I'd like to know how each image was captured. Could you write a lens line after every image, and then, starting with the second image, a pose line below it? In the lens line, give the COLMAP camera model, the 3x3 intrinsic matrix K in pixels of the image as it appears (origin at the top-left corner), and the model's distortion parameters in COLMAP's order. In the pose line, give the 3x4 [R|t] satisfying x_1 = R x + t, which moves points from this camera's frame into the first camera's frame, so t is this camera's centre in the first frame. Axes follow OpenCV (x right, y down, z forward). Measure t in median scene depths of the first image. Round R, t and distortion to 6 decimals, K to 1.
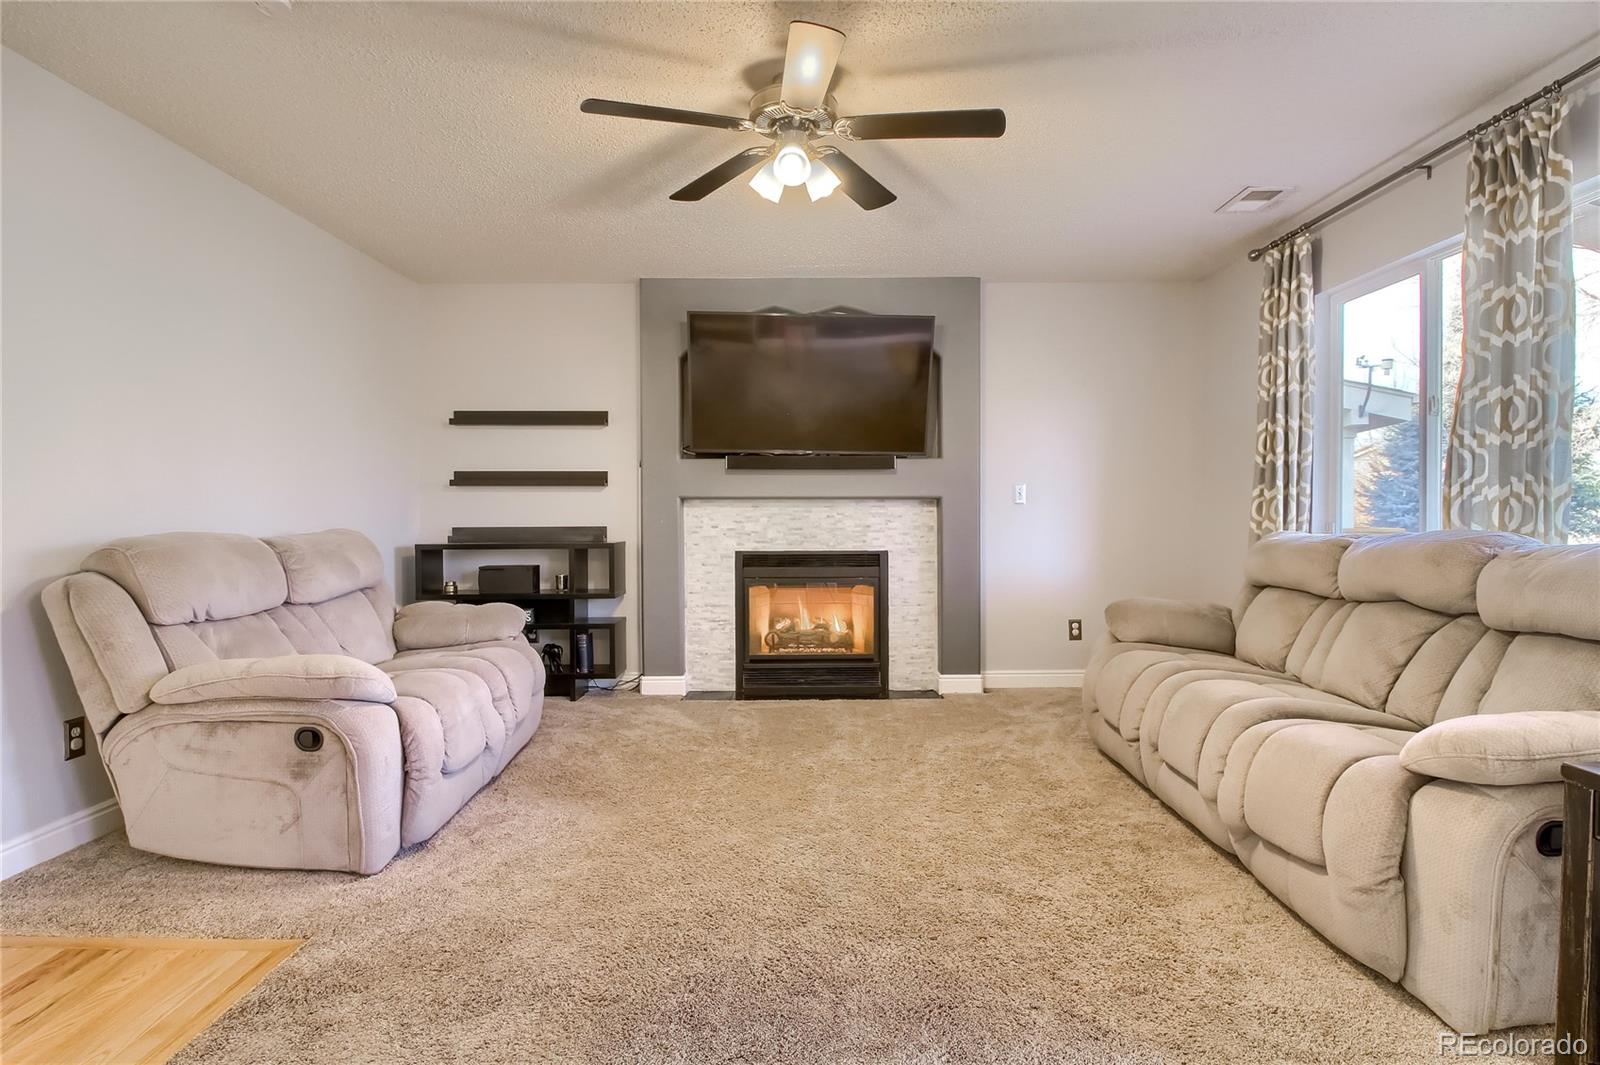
lens RADIAL K [[846.5, 0, 794.5], [0, 846.5, 529.3], [0, 0, 1]] dist [0.001296, -0.010948]
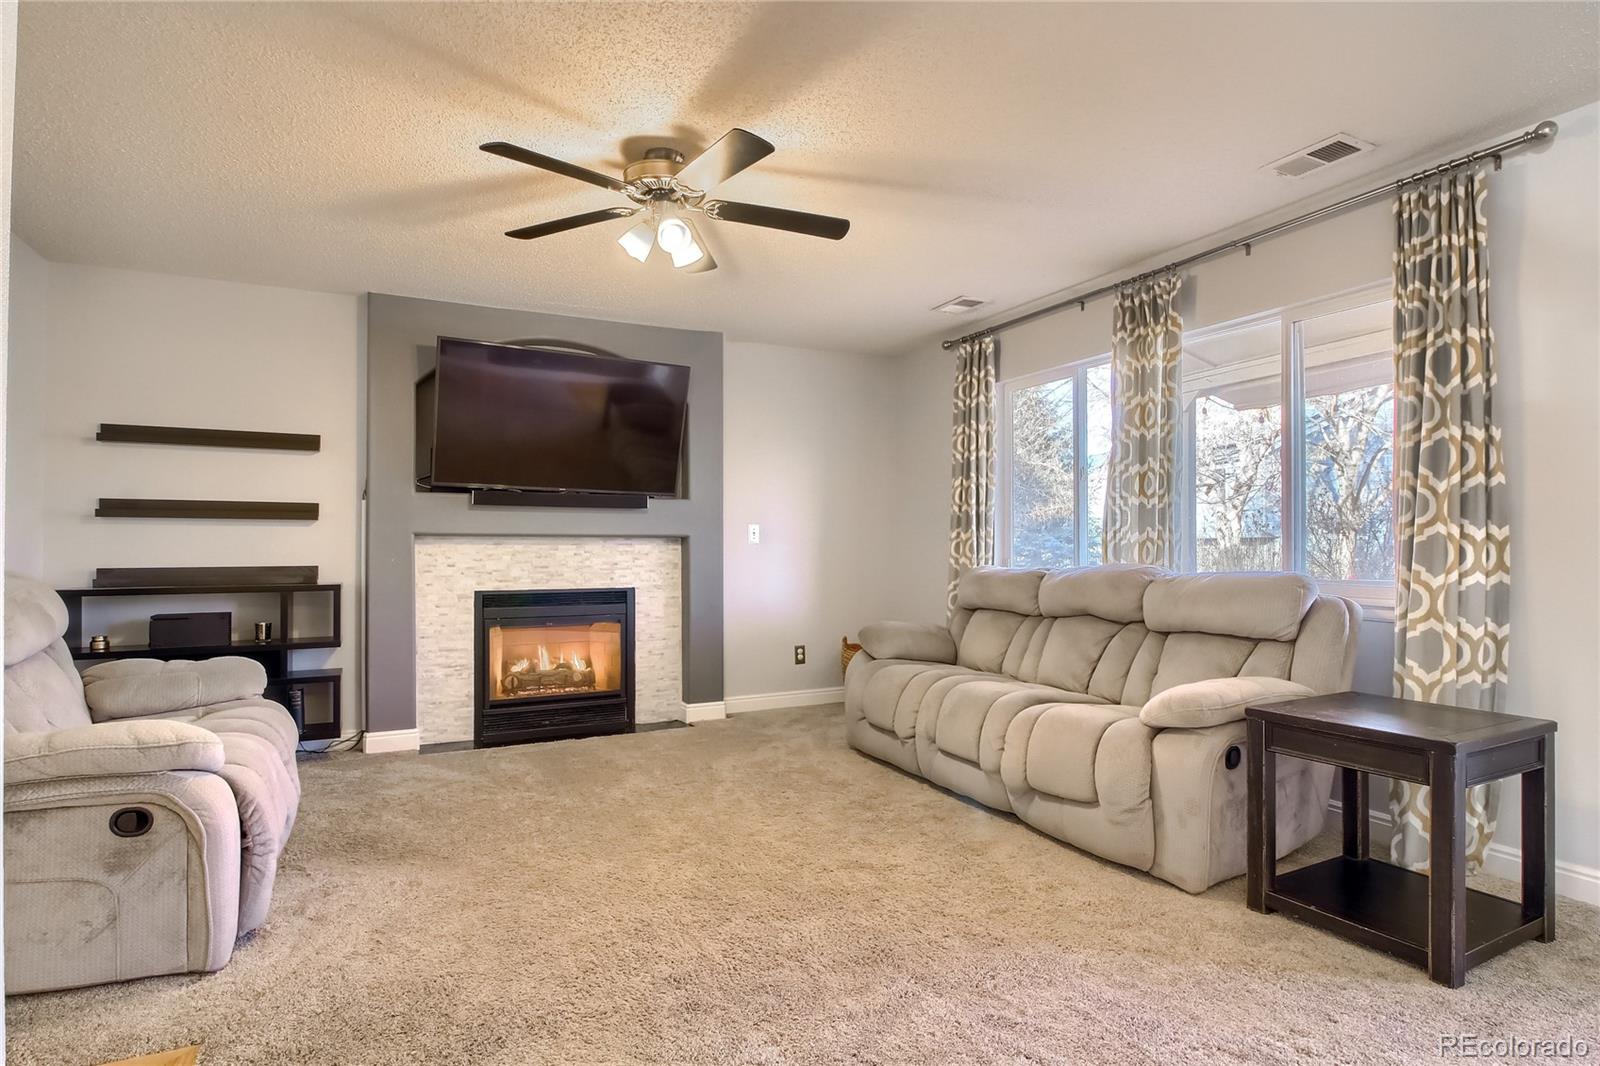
lens RADIAL K [[846.5, 0, 835.6], [0, 846.5, 542.4], [0, 0, 1]] dist [0.001296, -0.010948]
pose [[0.891103, 0.005284, 0.453770, -0.205276], [0.007481, 0.999625, -0.026331, -0.000889], [-0.453739, 0.026859, 0.890730, -0.040227]]
